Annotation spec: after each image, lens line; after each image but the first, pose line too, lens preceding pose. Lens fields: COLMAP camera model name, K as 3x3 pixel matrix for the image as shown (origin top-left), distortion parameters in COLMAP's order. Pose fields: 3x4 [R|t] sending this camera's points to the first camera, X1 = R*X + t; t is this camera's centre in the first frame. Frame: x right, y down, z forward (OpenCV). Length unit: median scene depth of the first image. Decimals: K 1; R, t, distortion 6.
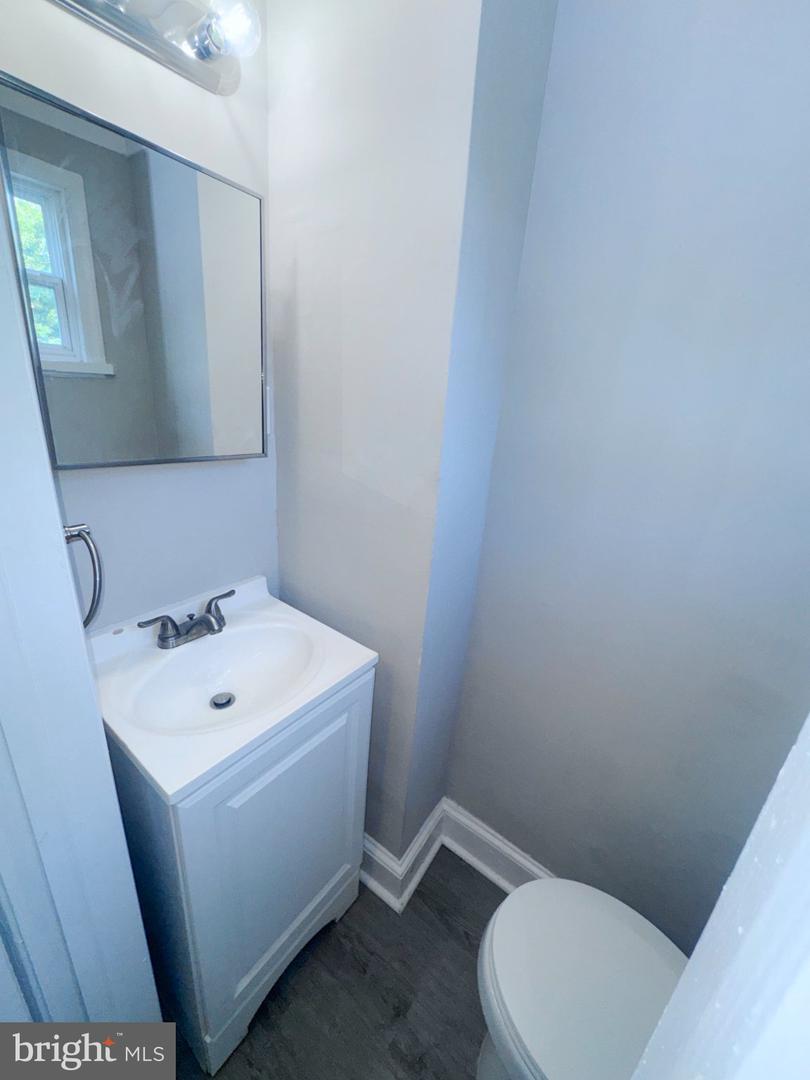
lens RADIAL K [[429.5, 0, 405.0], [0, 429.5, 538.9], [0, 0, 1]] dist [-0.006333, 0.001643]
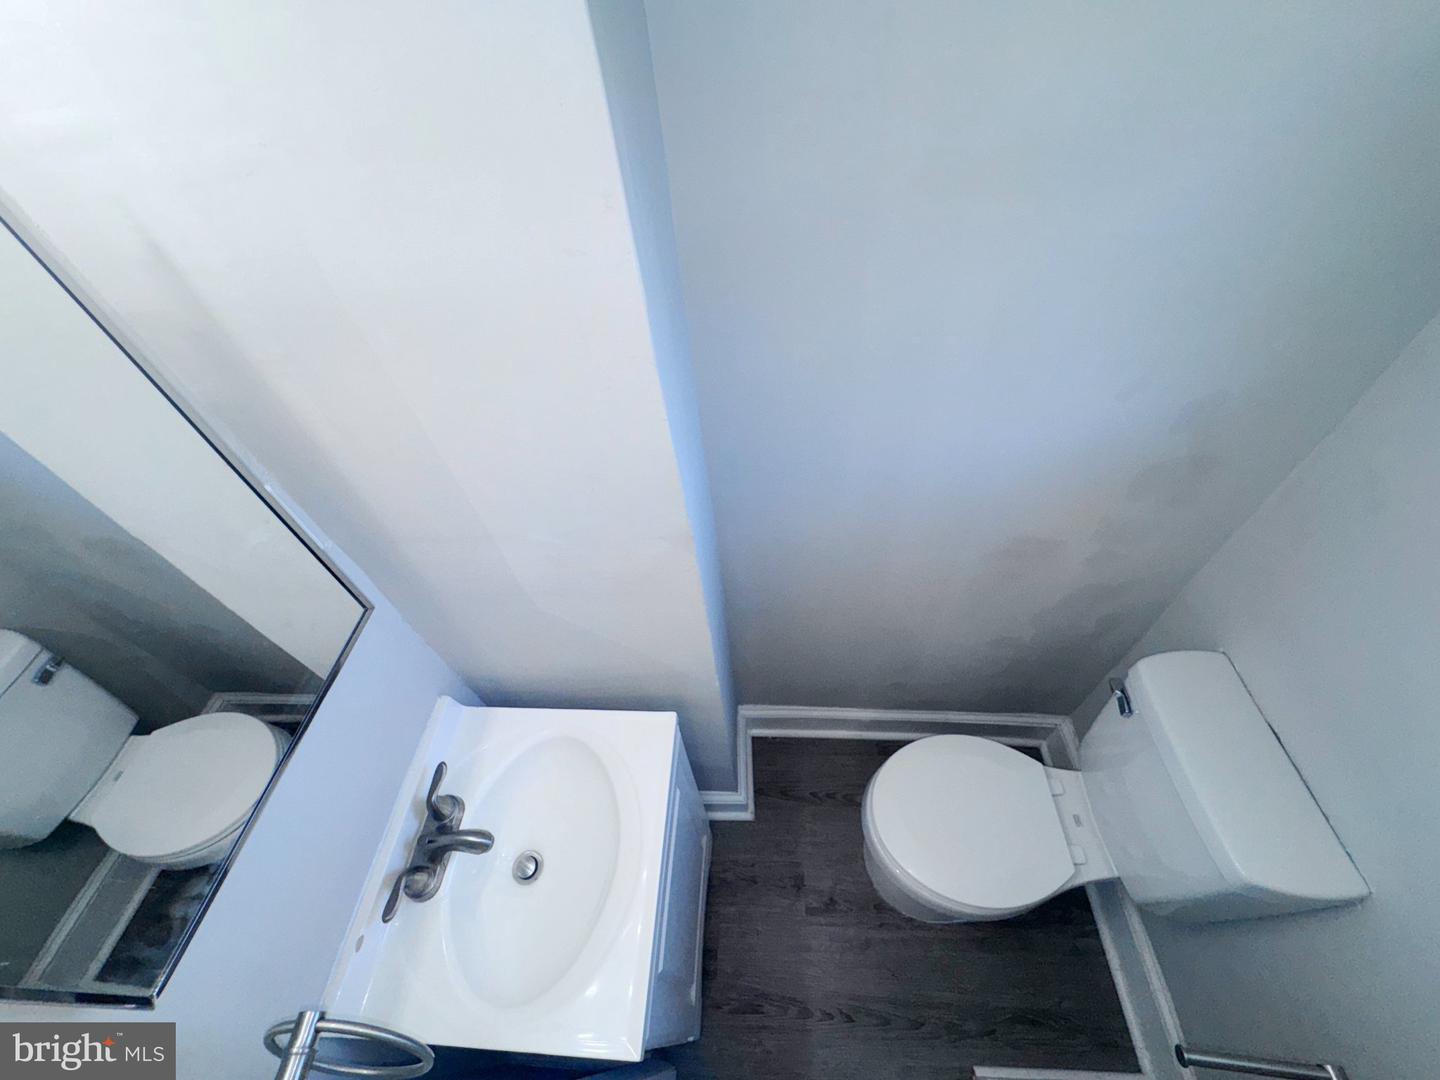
lens RADIAL K [[572.7, 0, 717.9], [0, 572.7, 536.4], [0, 0, 1]] dist [-0.006333, 0.001643]
pose [[0.821257, -0.512637, 0.250481, -0.088372], [0.317521, 0.775387, 0.545854, -0.486446], [-0.474044, -0.368753, 0.799564, 0.212877]]
